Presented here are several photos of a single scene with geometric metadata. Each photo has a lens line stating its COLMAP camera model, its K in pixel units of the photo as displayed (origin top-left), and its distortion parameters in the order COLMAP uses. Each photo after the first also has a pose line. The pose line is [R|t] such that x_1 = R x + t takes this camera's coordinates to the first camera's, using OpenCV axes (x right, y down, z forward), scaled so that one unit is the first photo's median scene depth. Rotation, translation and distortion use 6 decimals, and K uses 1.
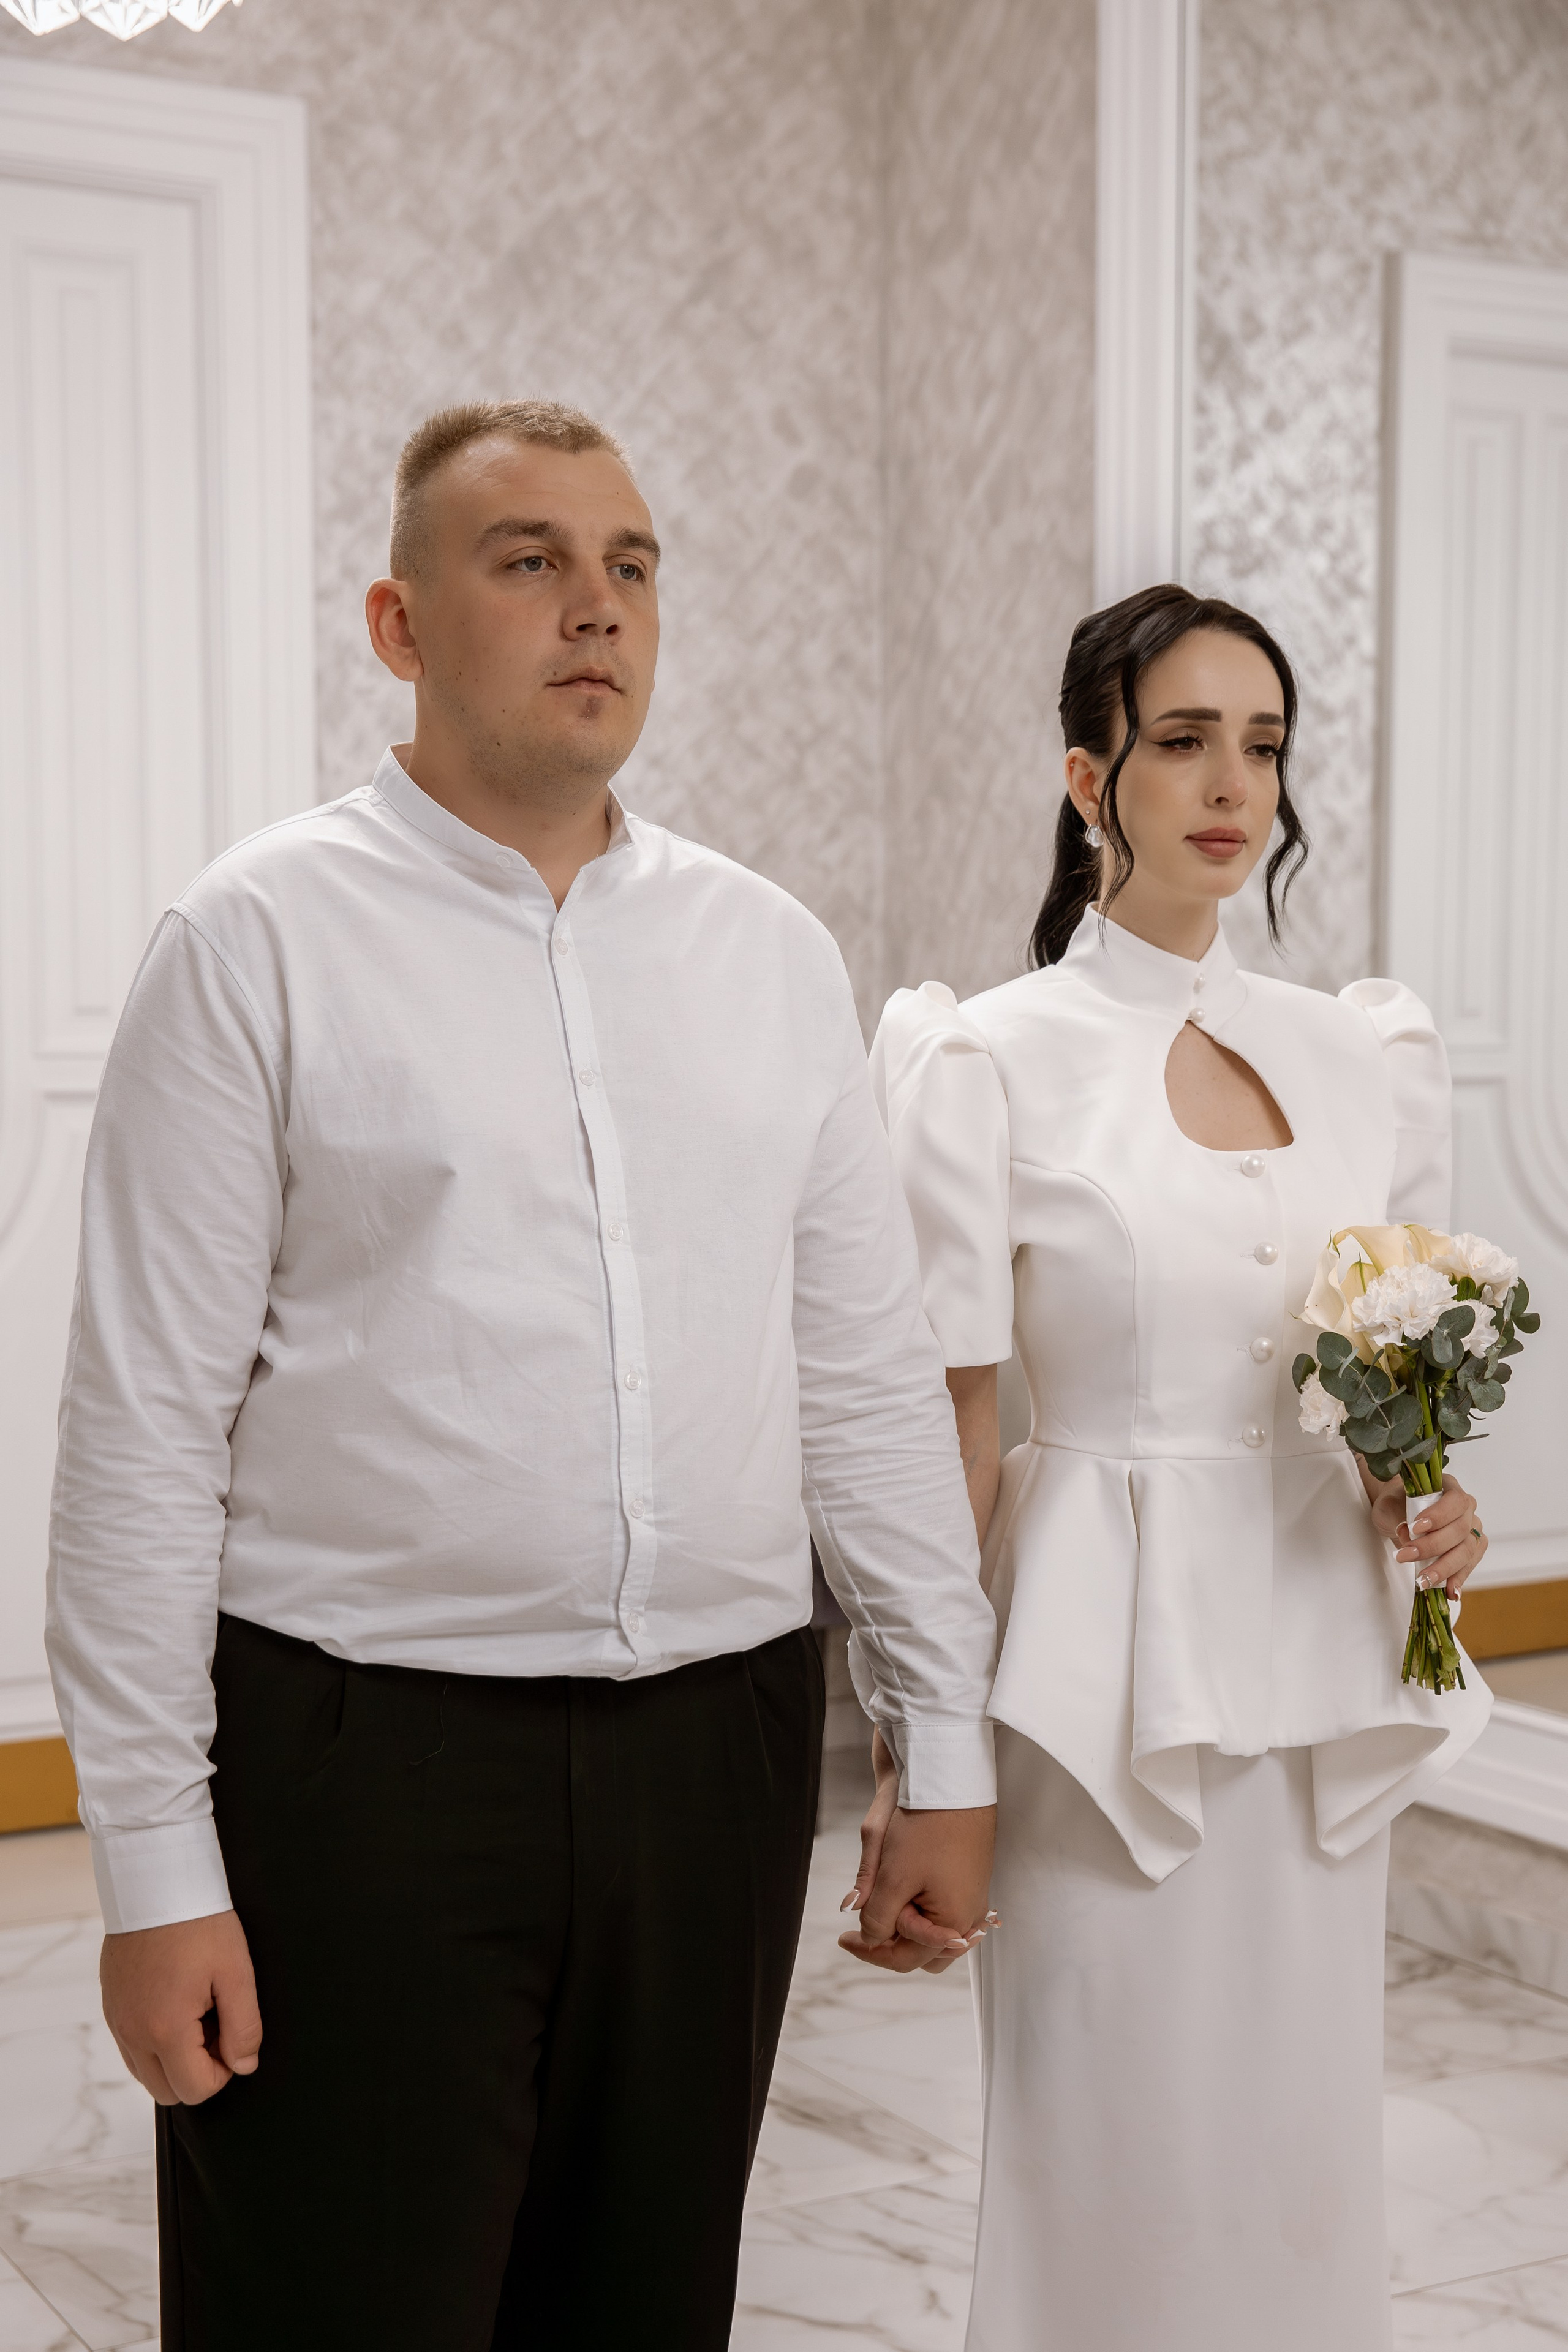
lens RADIAL K [[3631.7, 0, 833.8], [0, 3631.7, 1249.7], [0, 0, 1]] dist [0.116182, 0.000000]
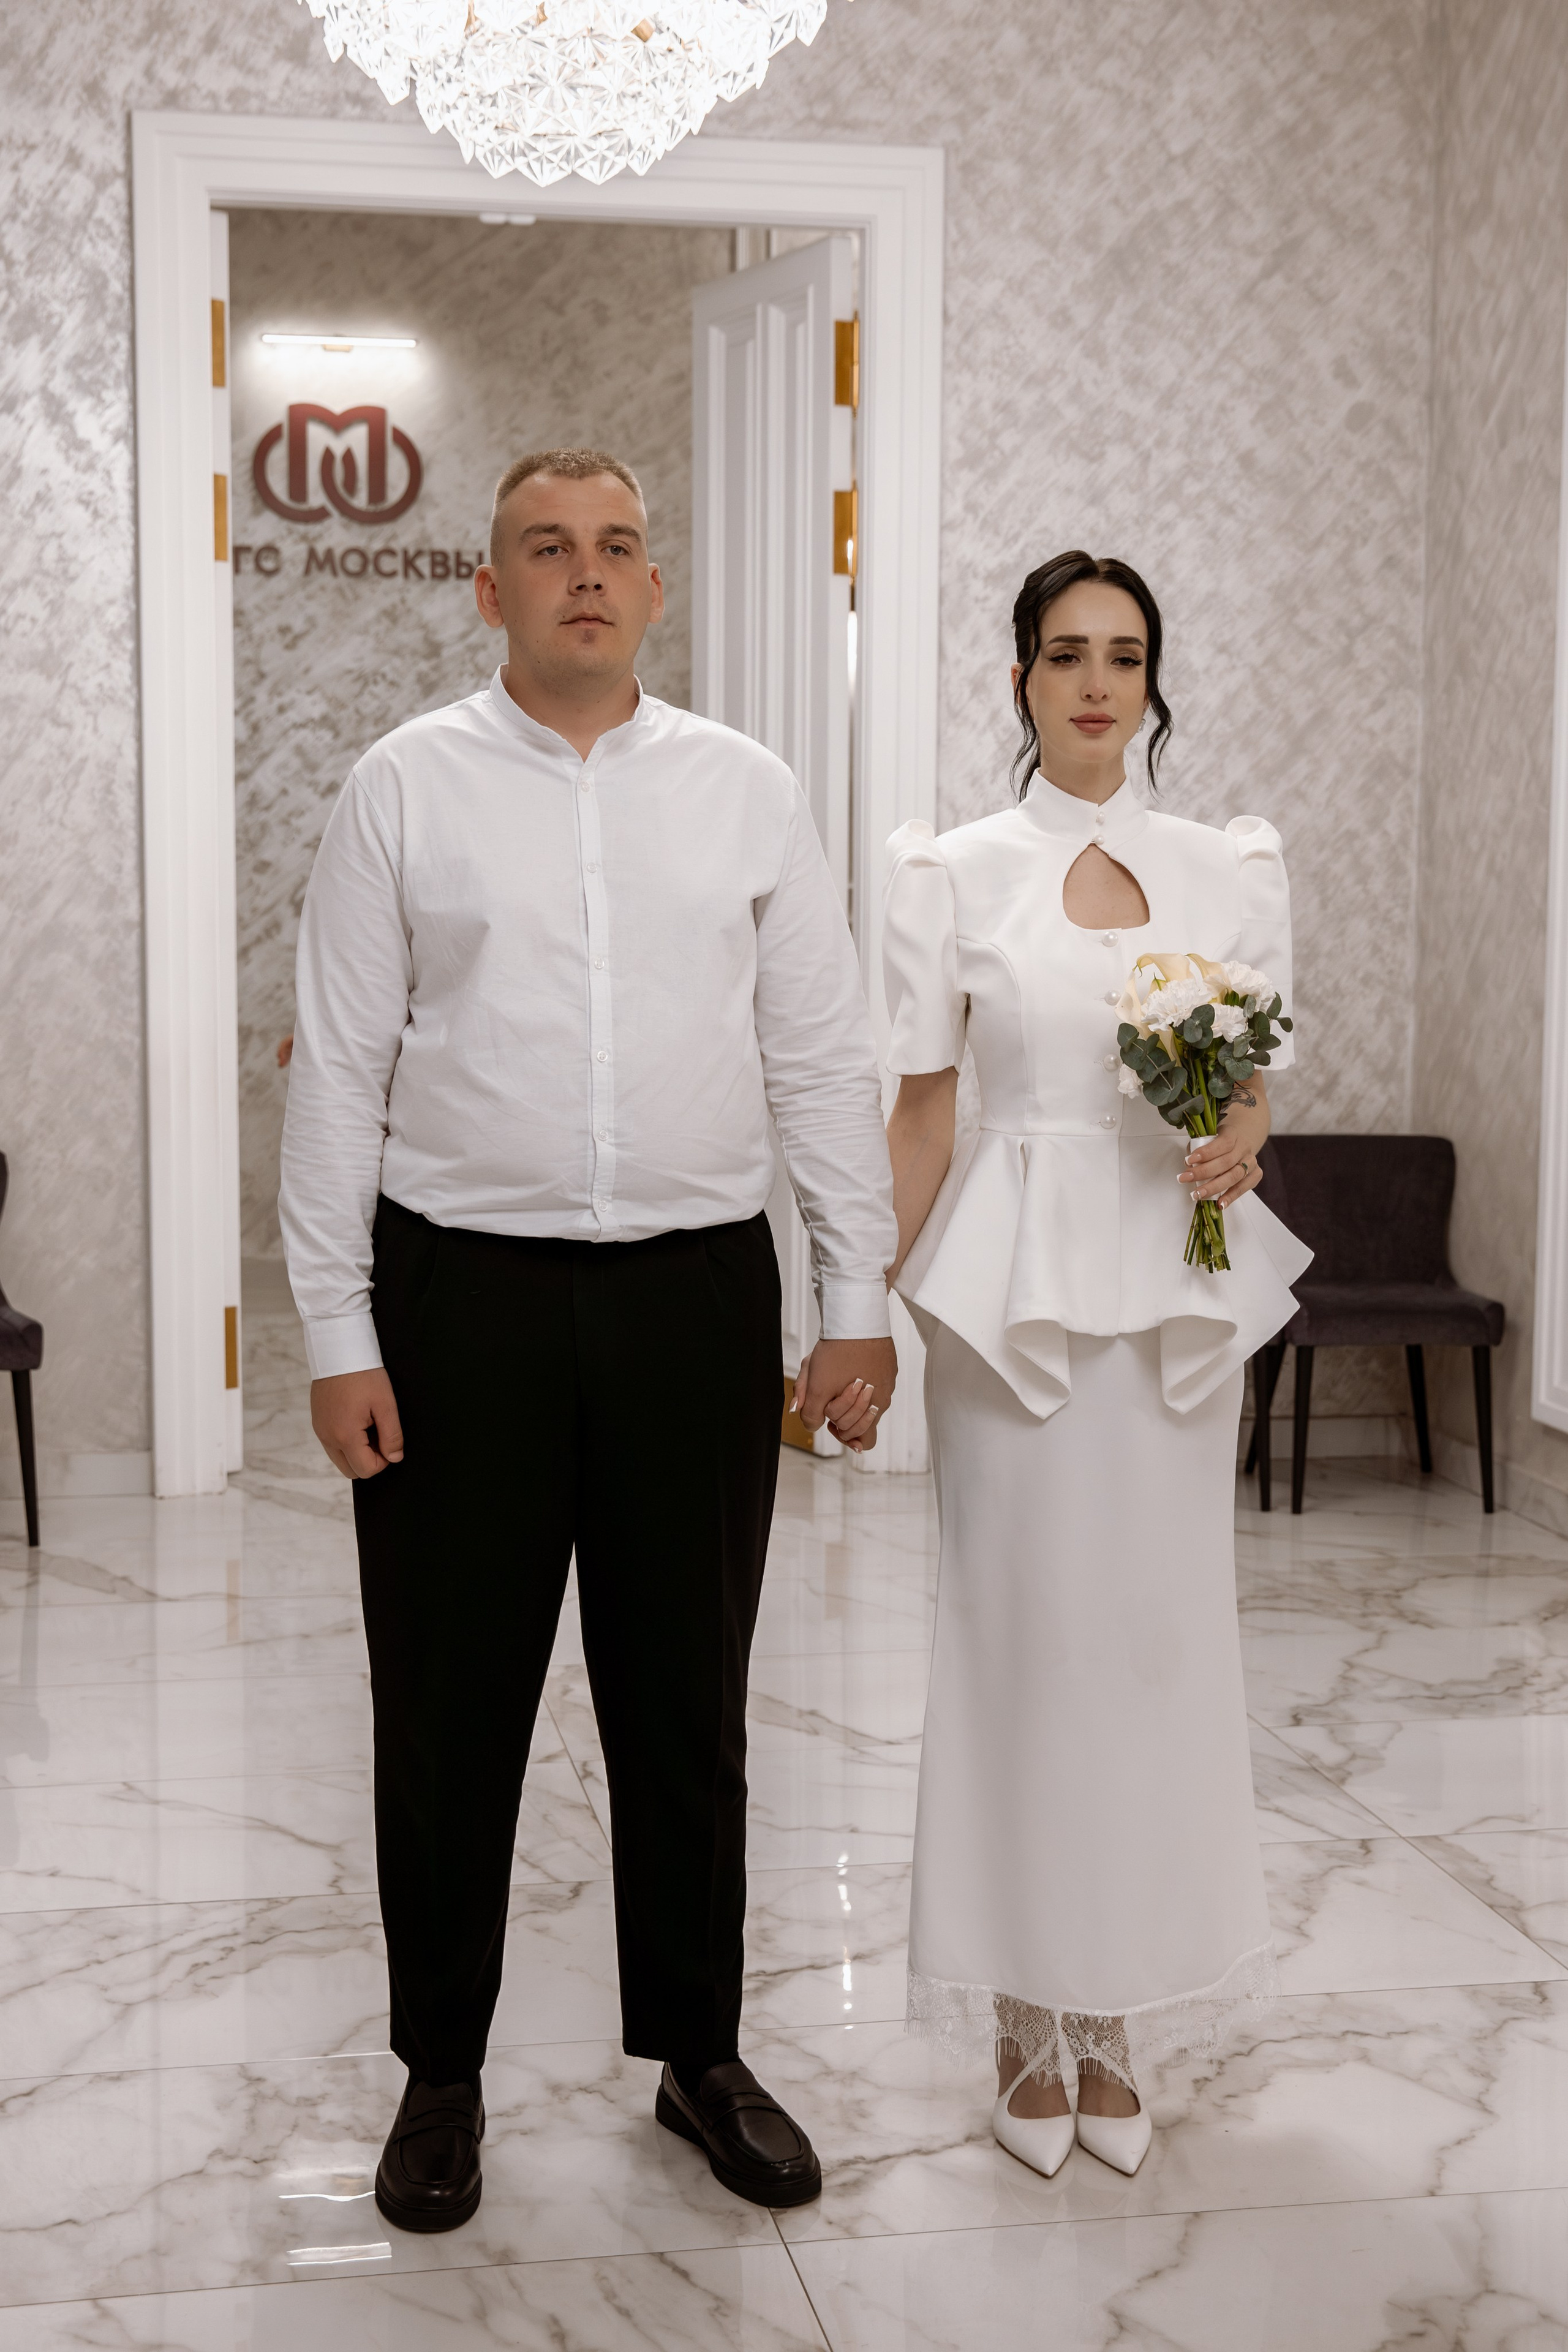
lens RADIAL K [[3391.2, 0, 713.8], [0, 3391.2, 1136.5], [0, 0, 1]] dist [0.075748, 0.000000]
pose [[0.939511, 0.032104, -0.341011, 0.190956], [-0.027074, 0.999443, 0.019501, 0.014679], [0.341447, -0.009089, 0.939857, -0.154685]]
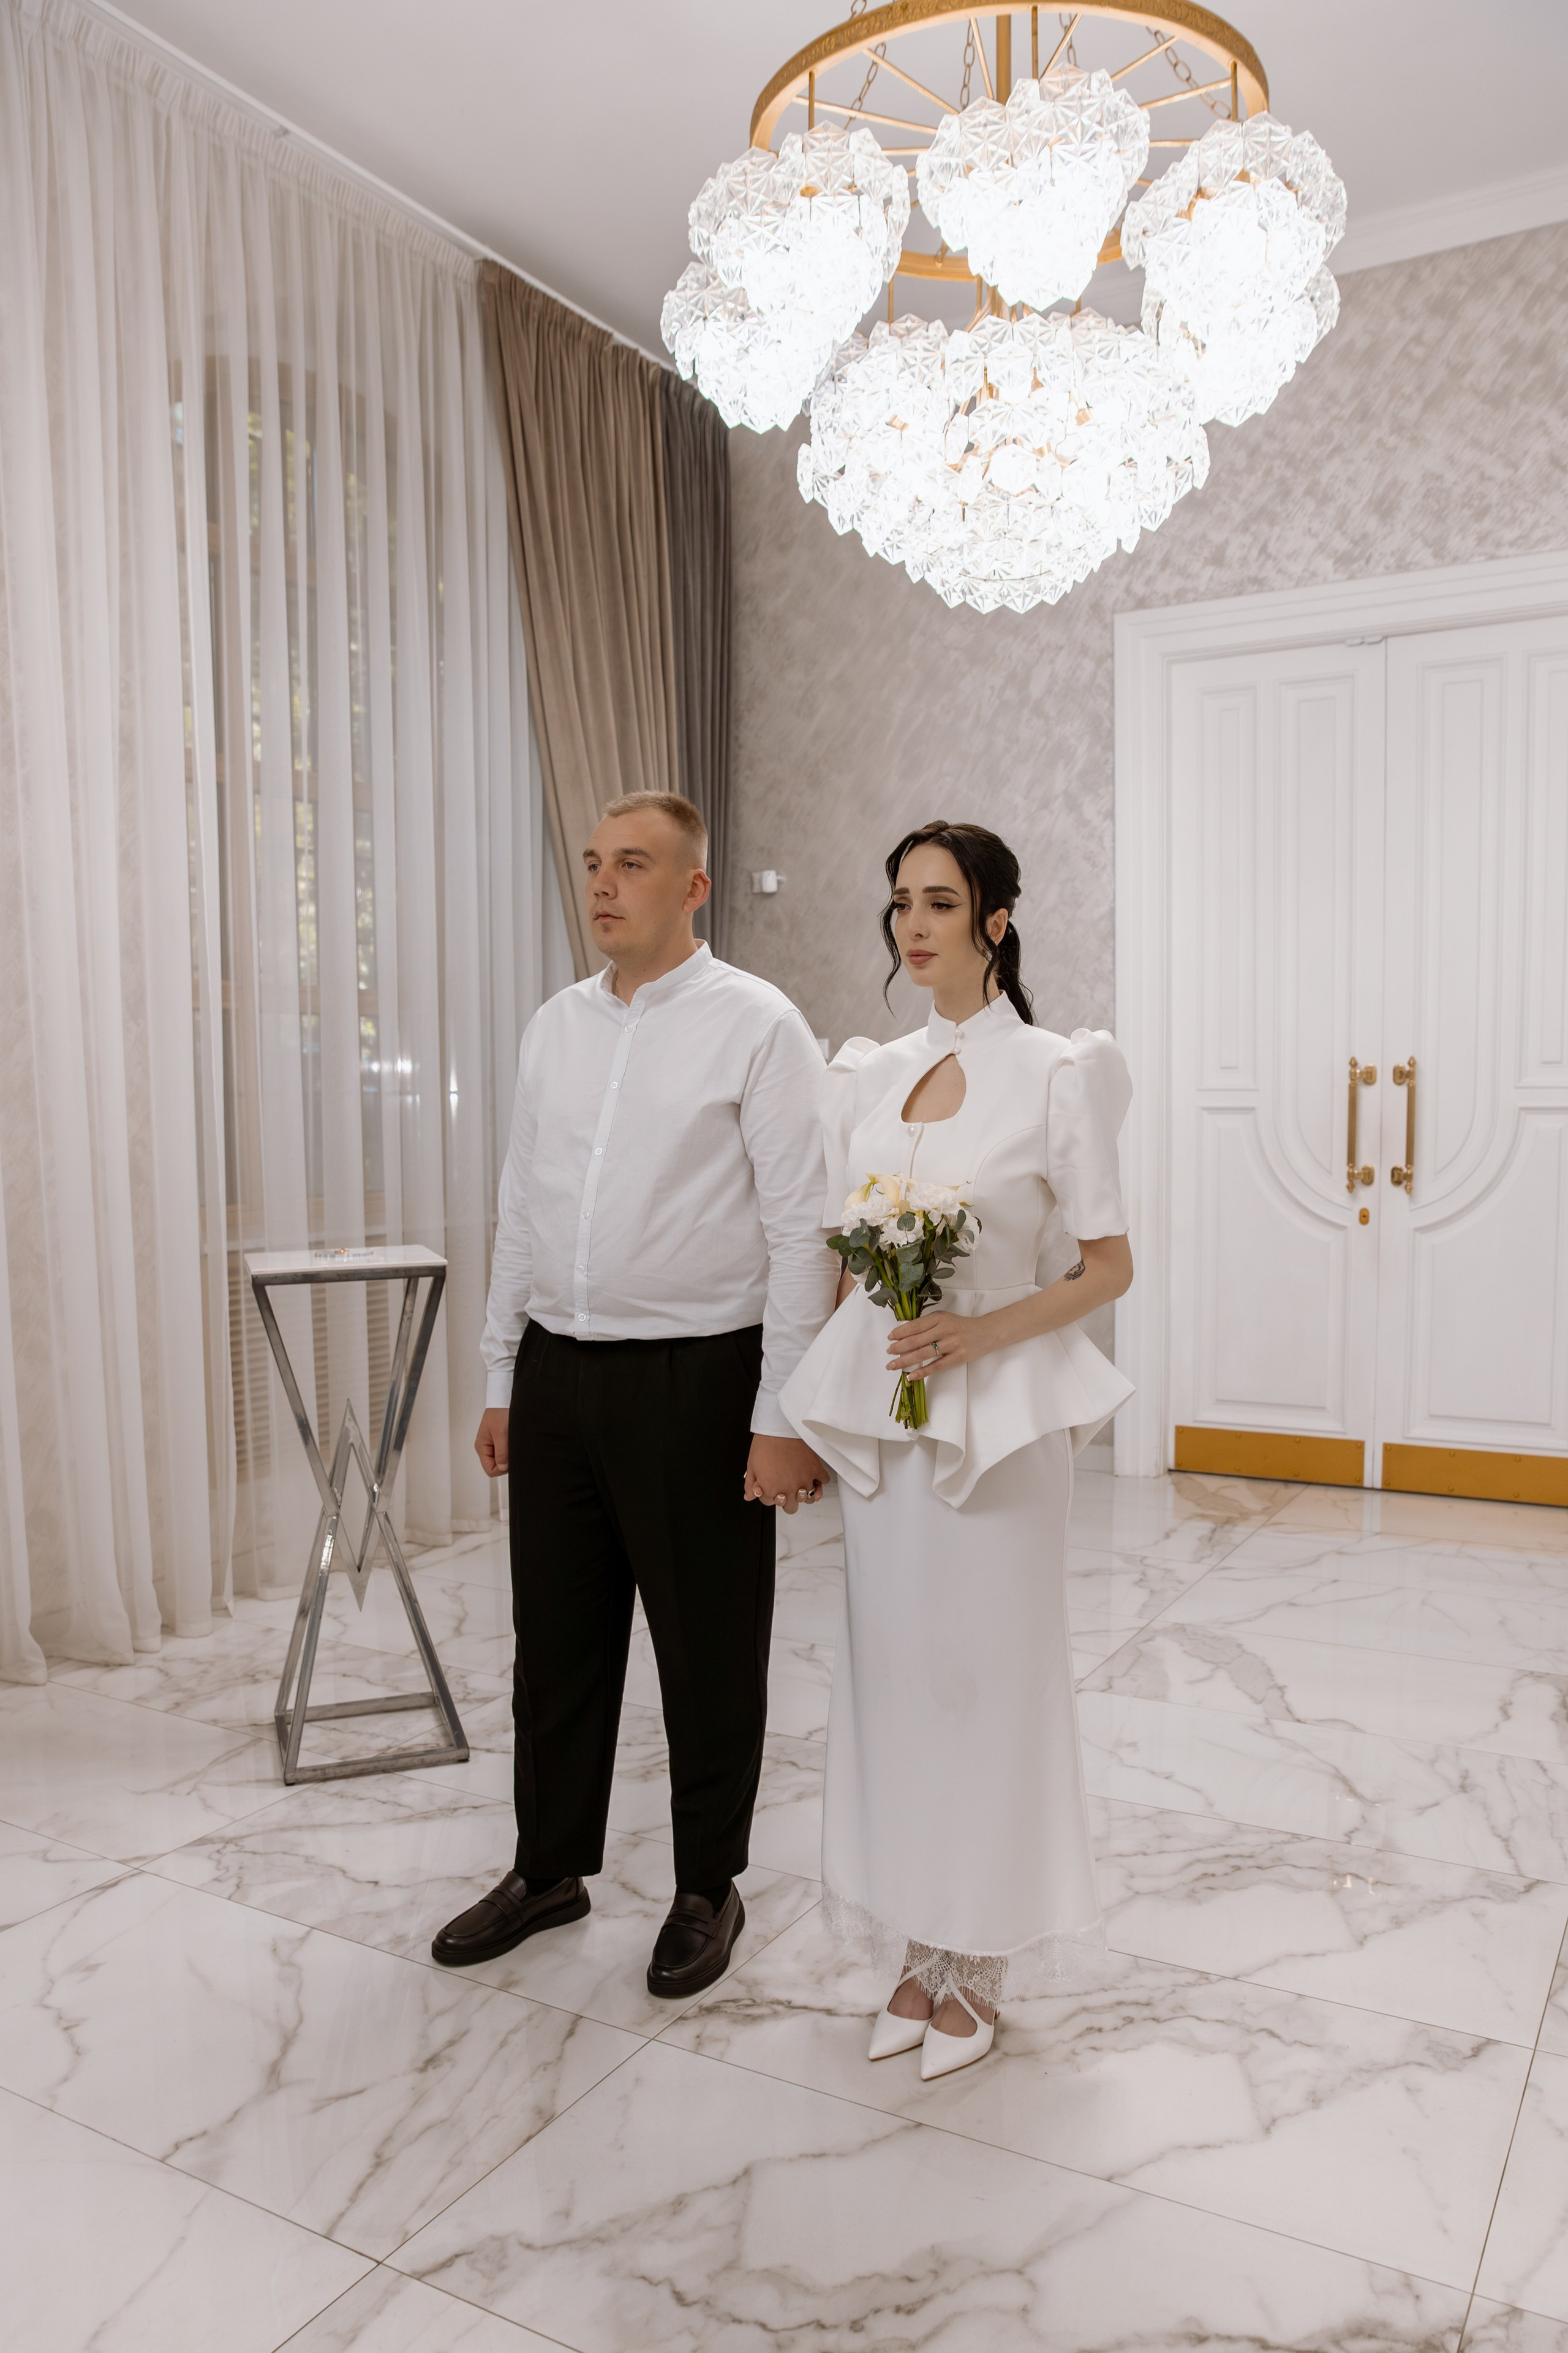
lens RADIAL K [[1827.0, 0, 666.5], [0, 1827.0, 1292.1], [0, 0, 1]] dist [-0.110237, 0.073189]
pose [[0.442761, 0.093933, -0.891706, 0.387057], [-0.043298, 0.995577, 0.083376, -0.006328], [0.895594, 0.001694, 0.444870, 0.197572]]
